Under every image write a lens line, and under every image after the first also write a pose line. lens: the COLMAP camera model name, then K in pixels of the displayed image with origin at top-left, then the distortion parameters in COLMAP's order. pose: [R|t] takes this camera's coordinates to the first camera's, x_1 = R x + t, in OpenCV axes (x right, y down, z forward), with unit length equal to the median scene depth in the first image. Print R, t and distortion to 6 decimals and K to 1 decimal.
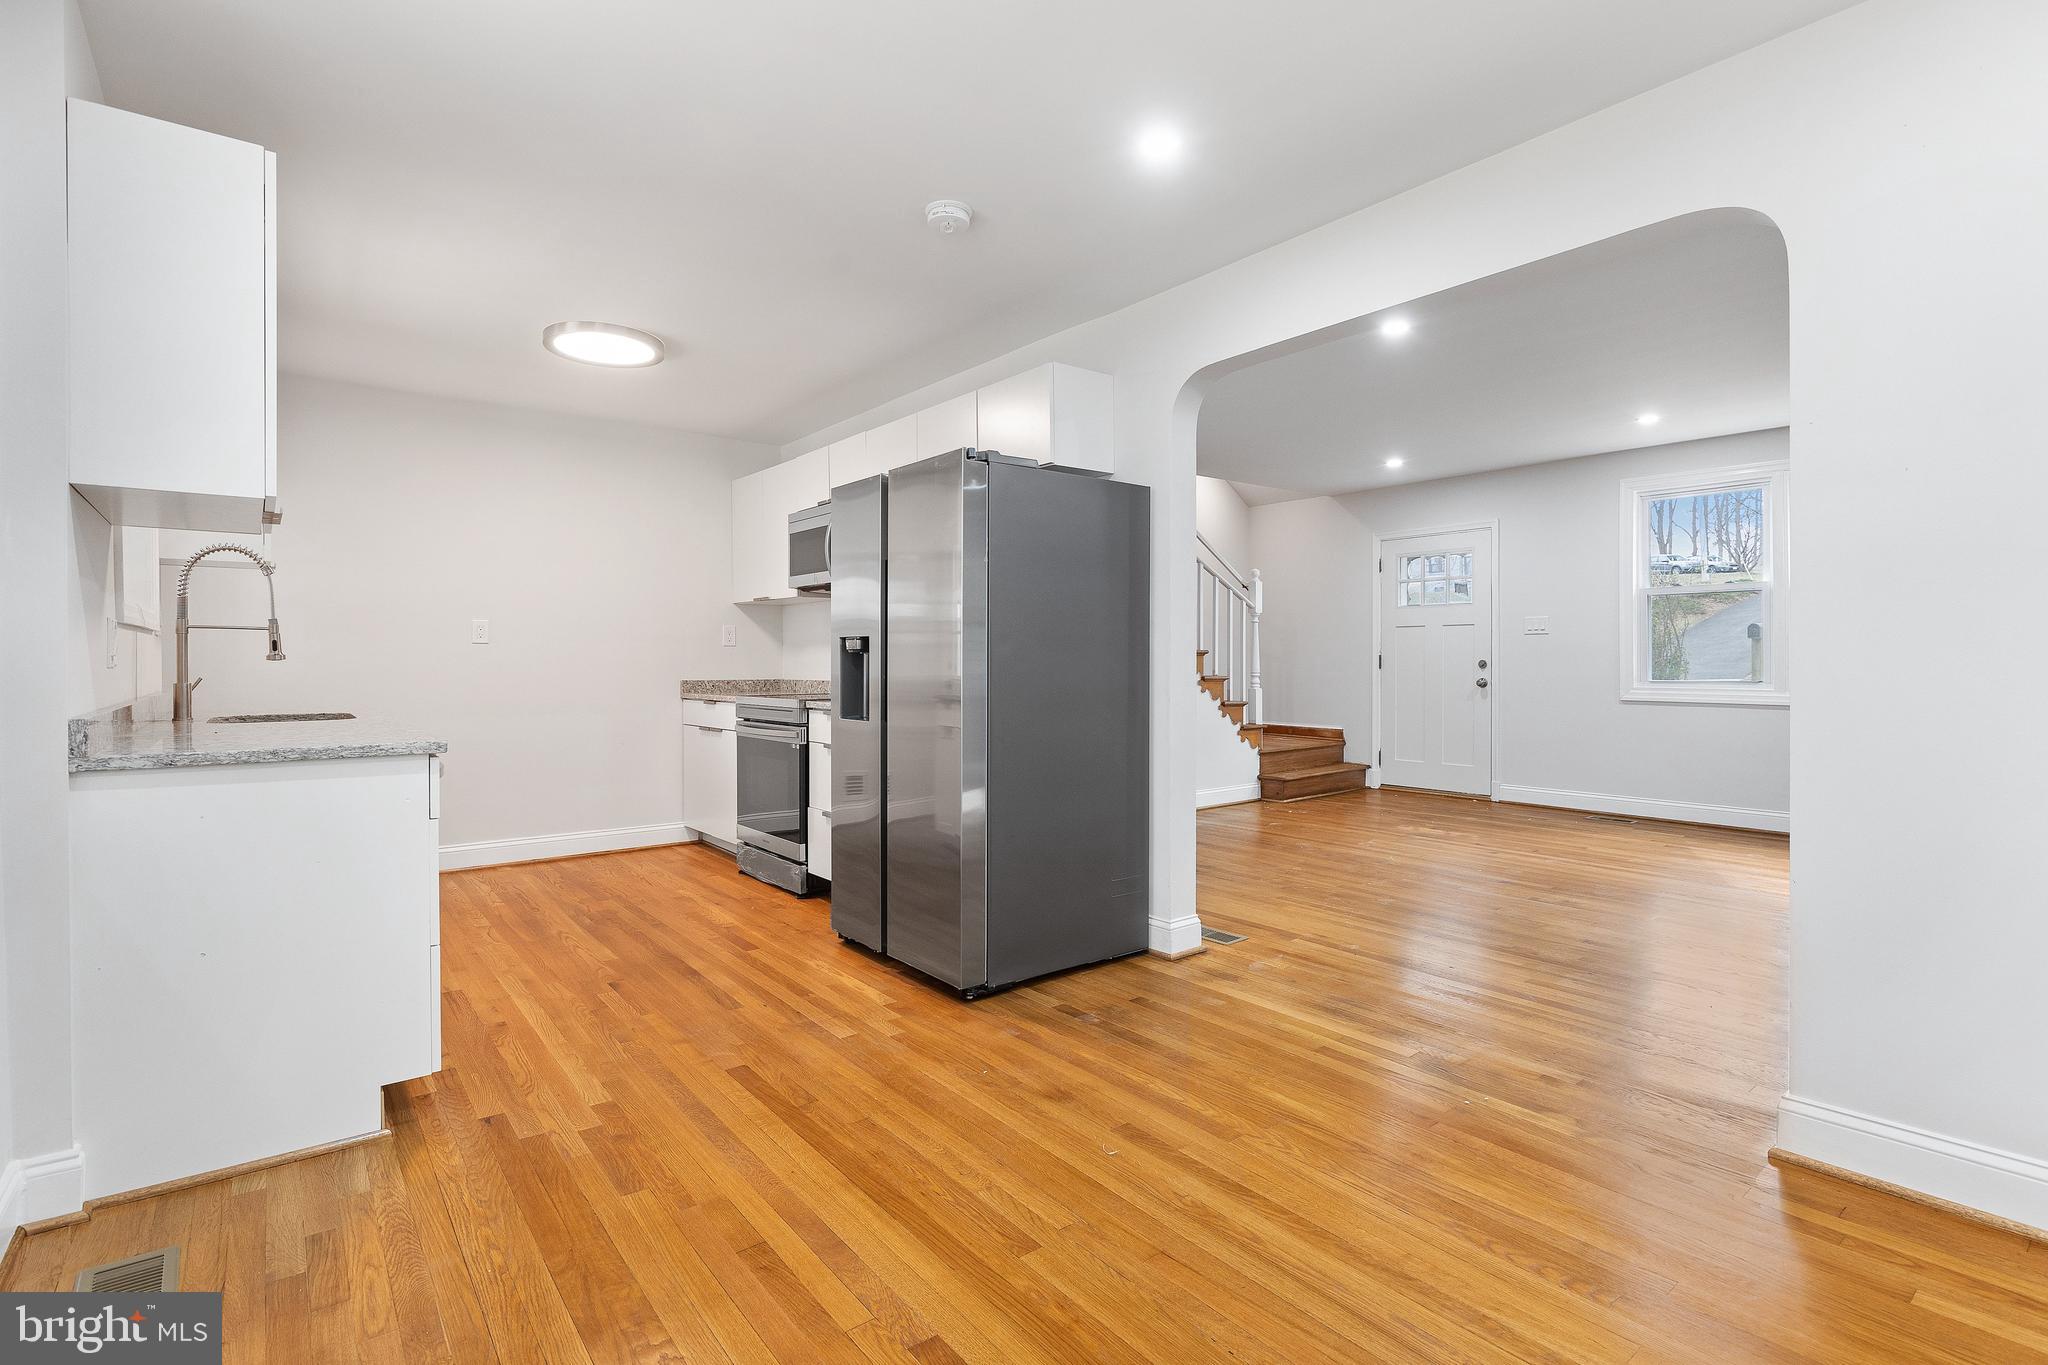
lens RADIAL K [[972.0, 0, 1050.0], [0, 972.0, 671.4], [0, 0, 1]] dist [-0.015082, 0.000545]
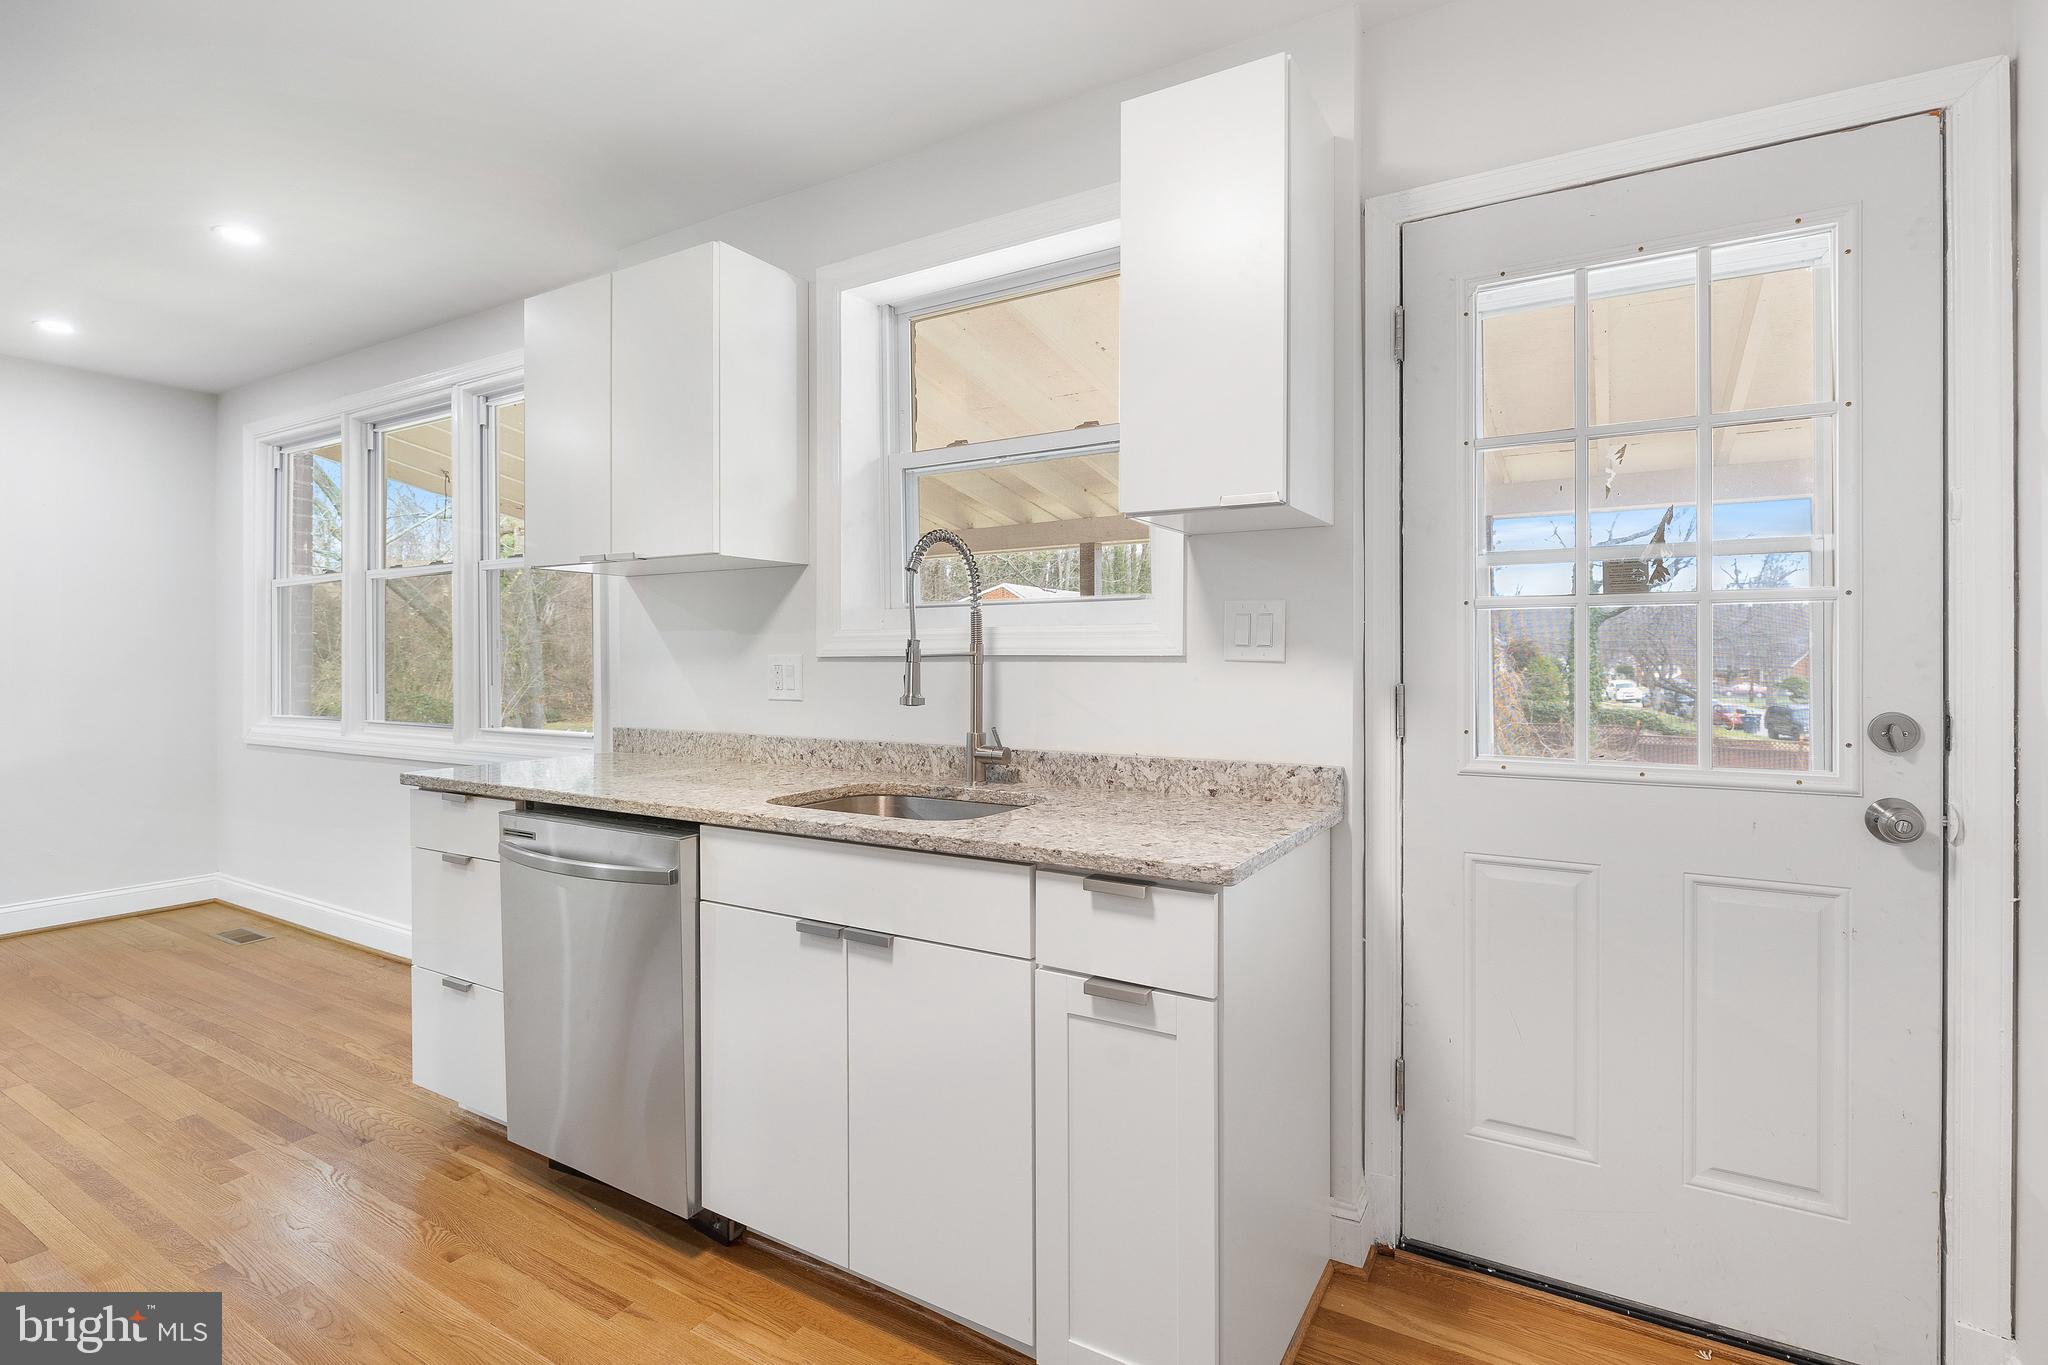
lens RADIAL K [[972.0, 0, 1050.0], [0, 972.0, 671.4], [0, 0, 1]] dist [-0.015082, 0.000545]
pose [[-0.937021, 0.001382, -0.349270, -0.275600], [-0.005389, 0.999816, 0.018412, -0.018865], [0.349232, 0.019135, -0.936841, 0.668334]]
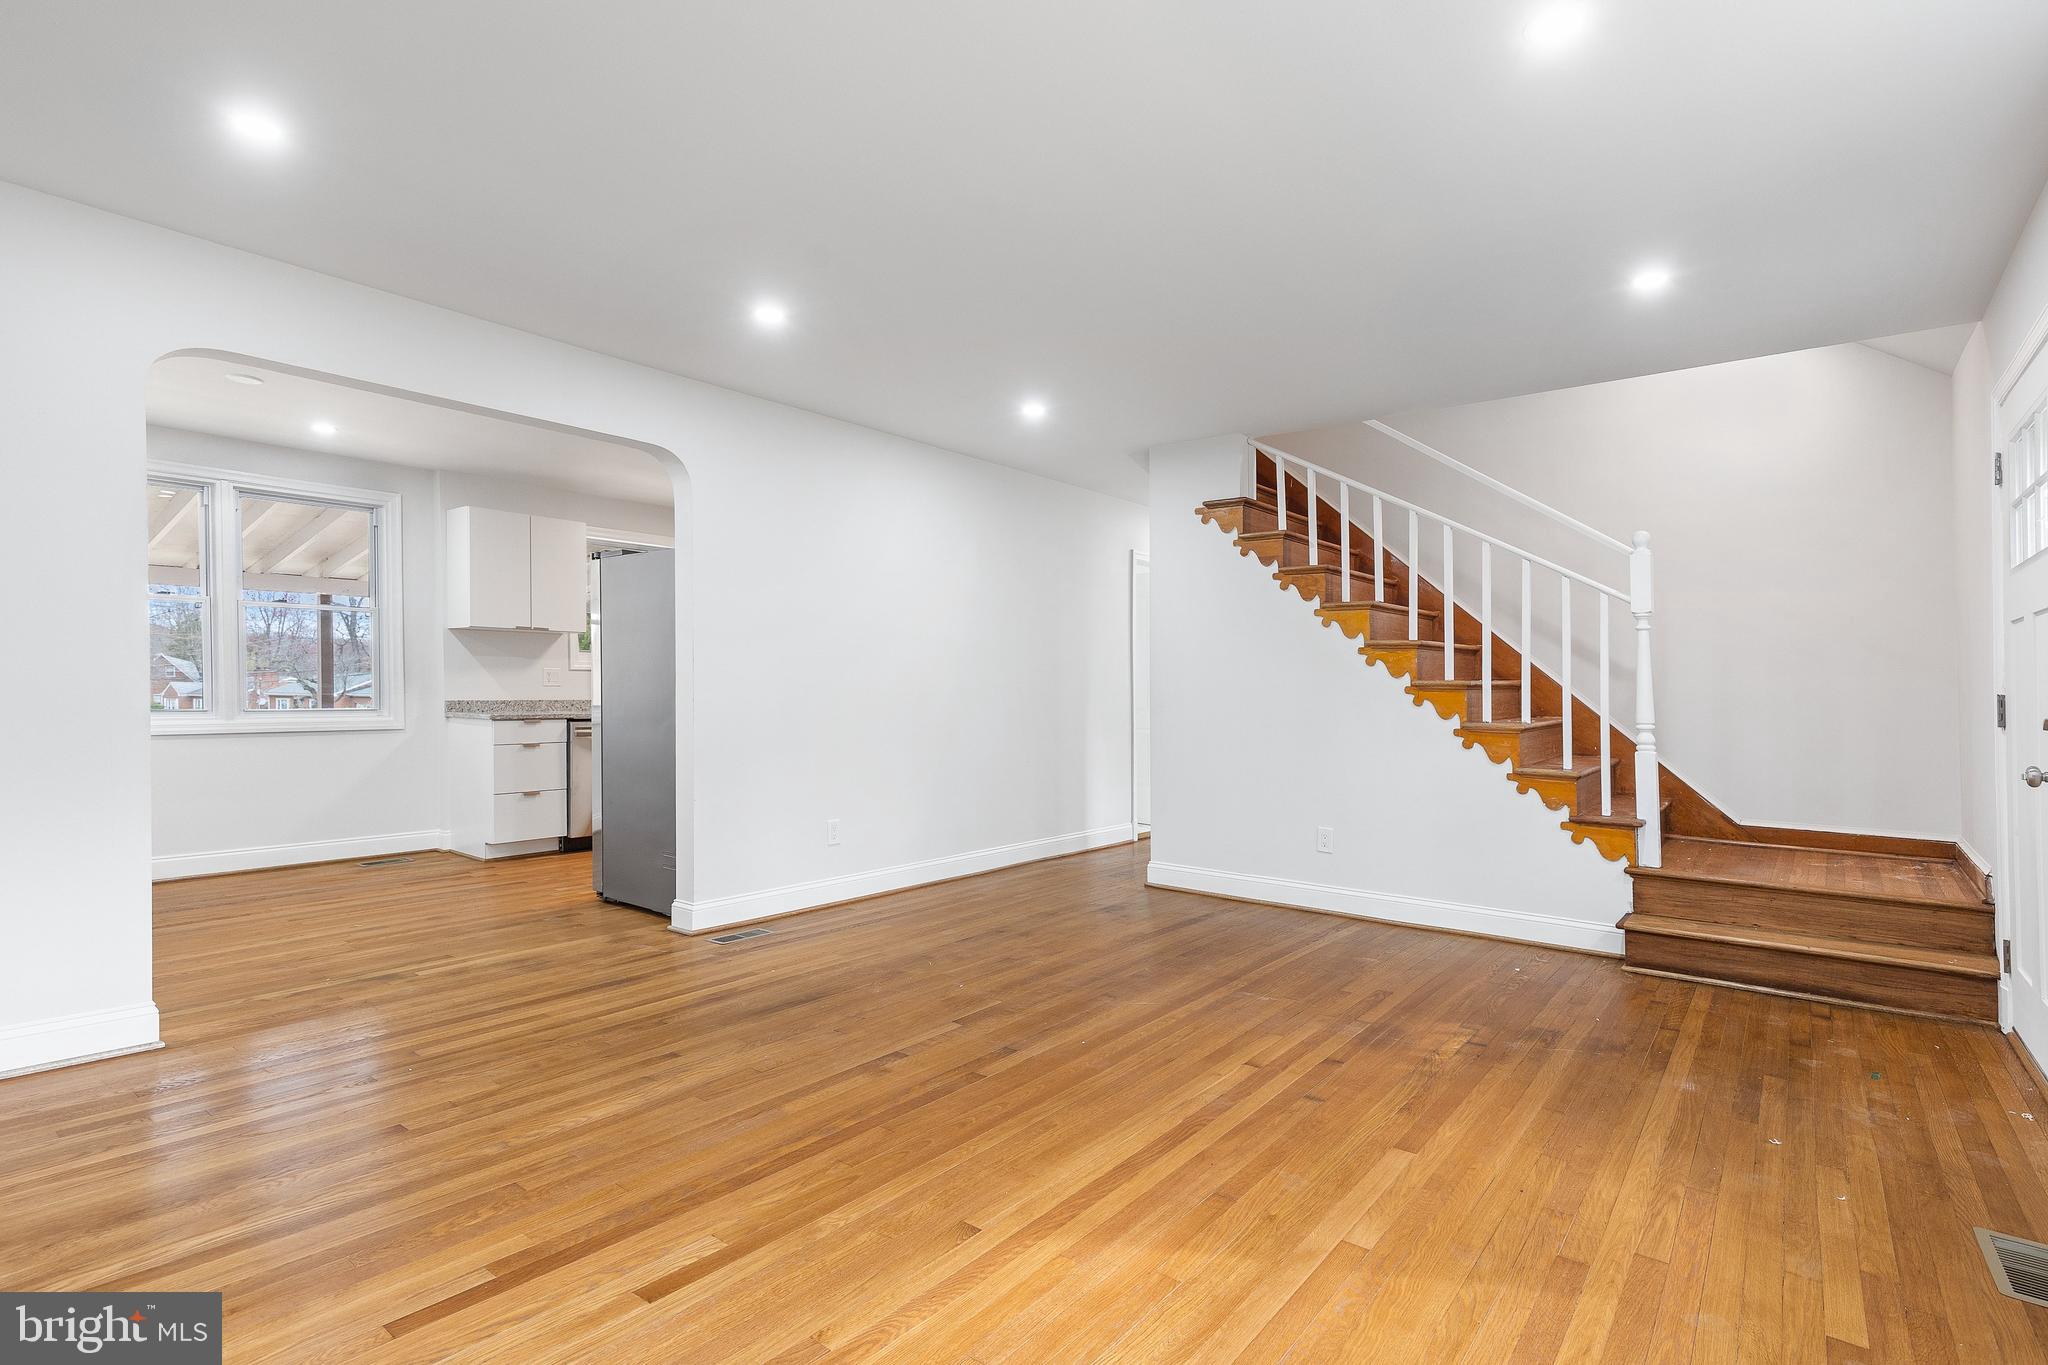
lens RADIAL K [[1027.5, 0, 1024.0], [0, 1027.5, 682.5], [0, 0, 1]] dist [0.024826, -0.000170]
pose [[0.227298, -0.000442, -0.973825, 0.702124], [-0.022953, 0.999720, -0.005811, -0.010274], [0.973555, 0.023673, 0.227225, 0.541913]]
